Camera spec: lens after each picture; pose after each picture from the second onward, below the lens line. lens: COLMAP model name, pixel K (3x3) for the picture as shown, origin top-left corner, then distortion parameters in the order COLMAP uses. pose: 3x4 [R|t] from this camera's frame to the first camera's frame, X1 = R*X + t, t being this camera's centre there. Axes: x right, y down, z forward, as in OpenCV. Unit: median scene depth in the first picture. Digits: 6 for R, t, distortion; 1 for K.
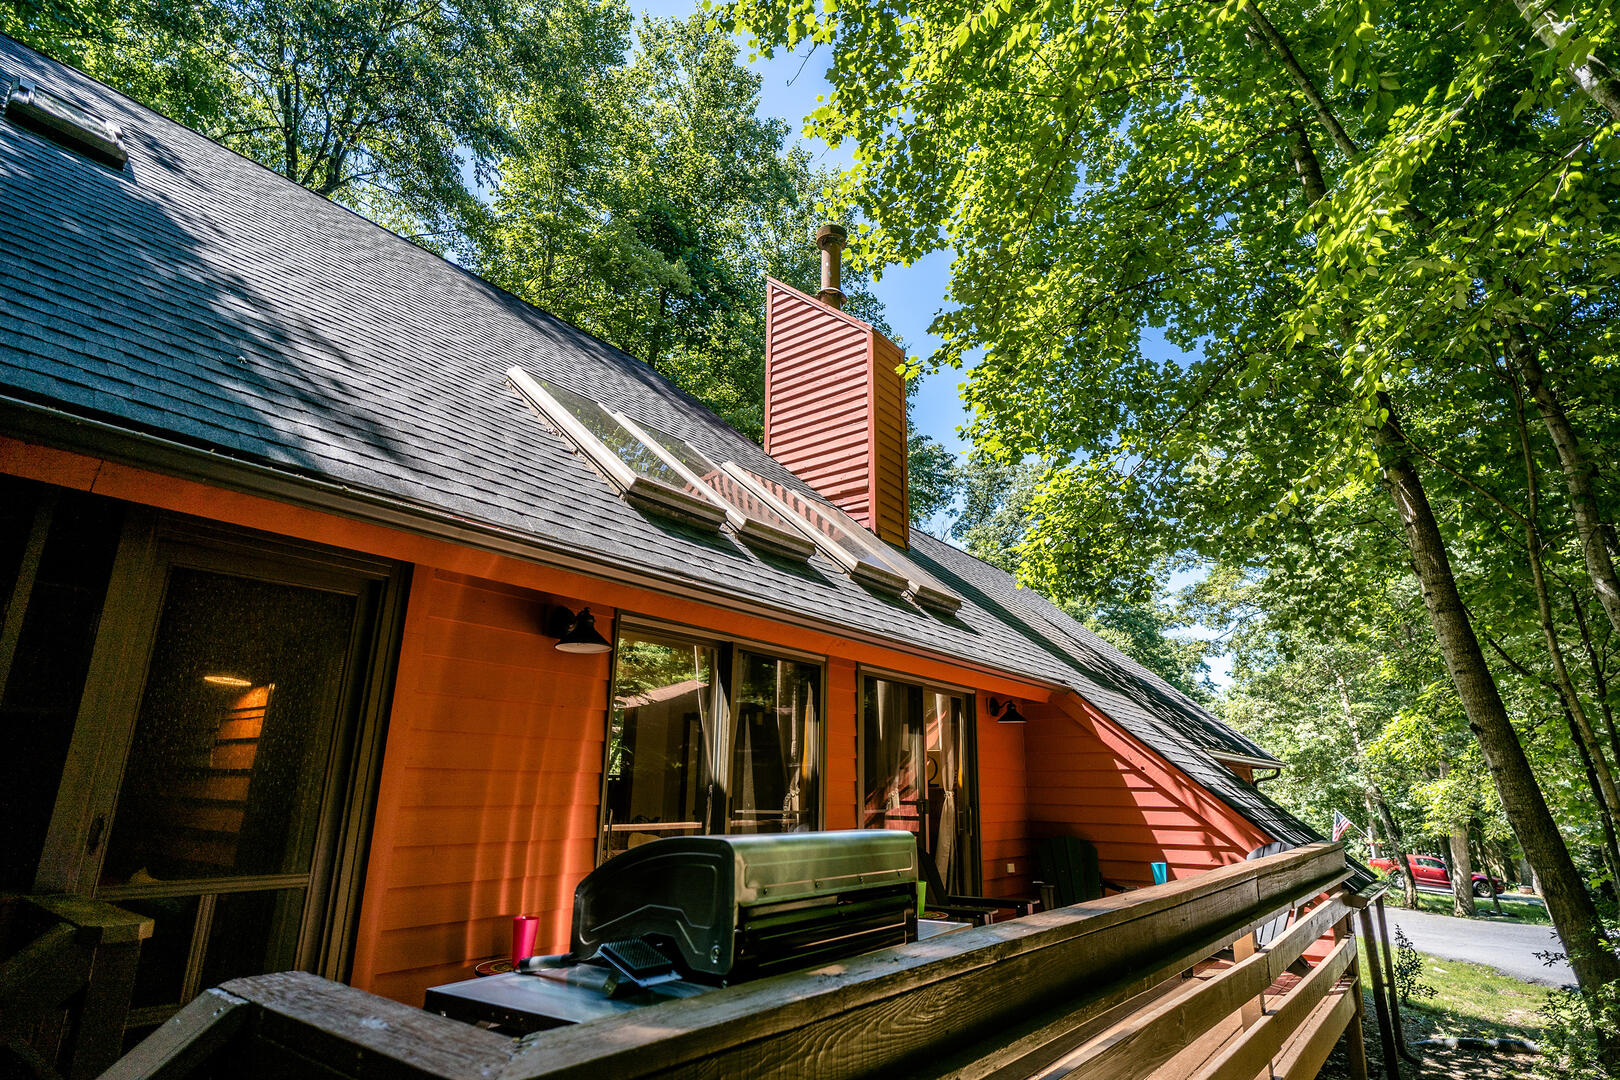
lens RADIAL K [[818.8, 0, 831.3], [0, 818.8, 557.3], [0, 0, 1]] dist [-0.004856, -0.000476]
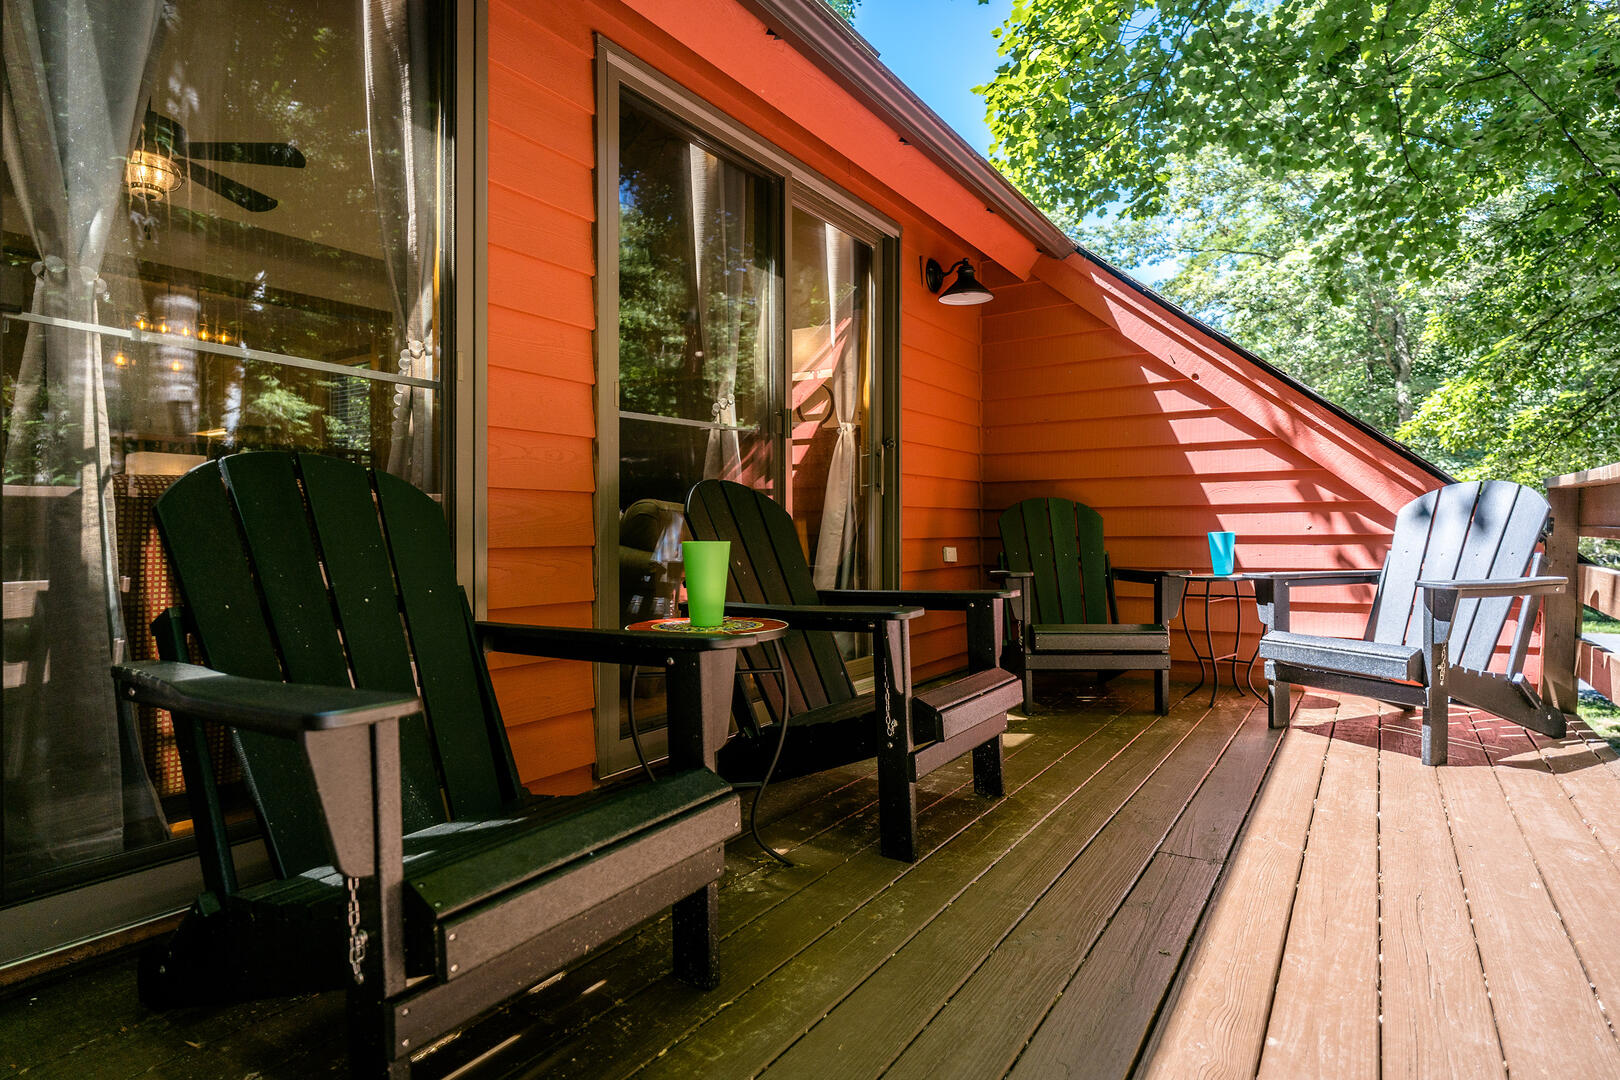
lens RADIAL K [[849.3, 0, 814.7], [0, 849.3, 515.7], [0, 0, 1]] dist [-0.001970, -0.000081]
pose [[0.998650, -0.014958, 0.049744, 0.052432], [0.001335, 0.964719, 0.263279, 0.110051], [-0.051927, -0.262857, 0.963437, 0.243078]]
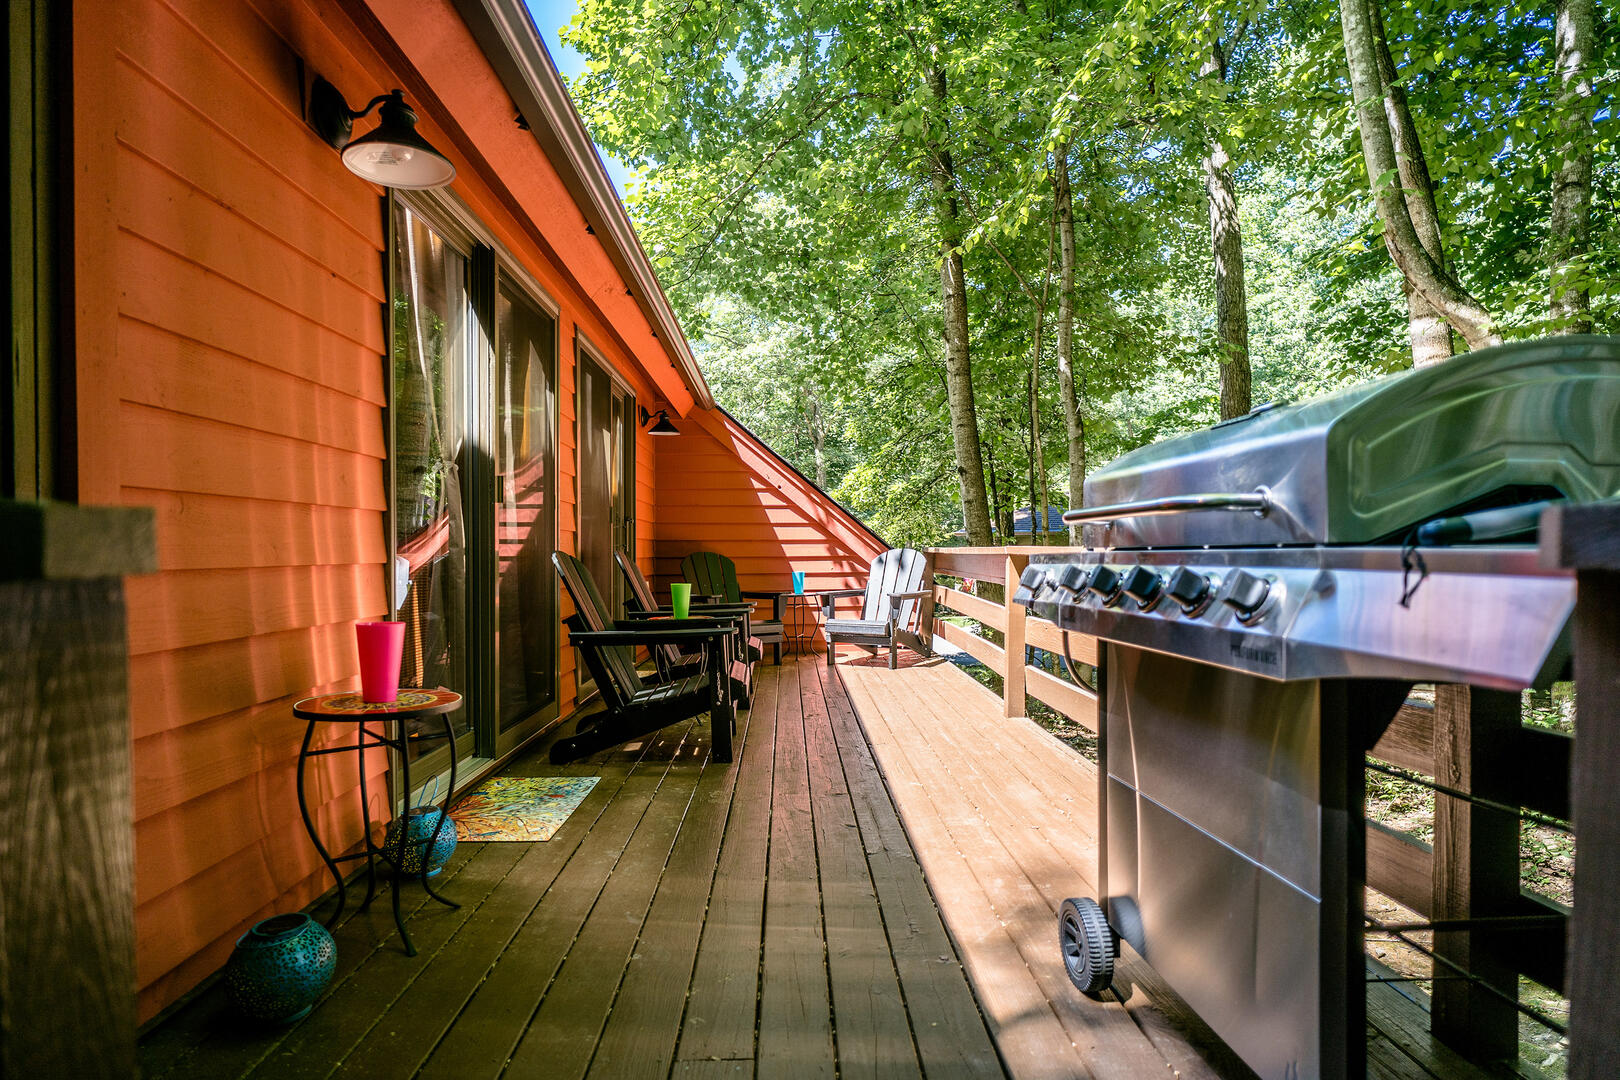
lens RADIAL K [[818.8, 0, 831.3], [0, 818.8, 557.3], [0, 0, 1]] dist [-0.004856, -0.000476]
pose [[0.771325, -0.019478, 0.636143, -0.123425], [-0.164438, 0.959494, 0.228760, 0.054497], [-0.614831, -0.281055, 0.736879, 0.101634]]
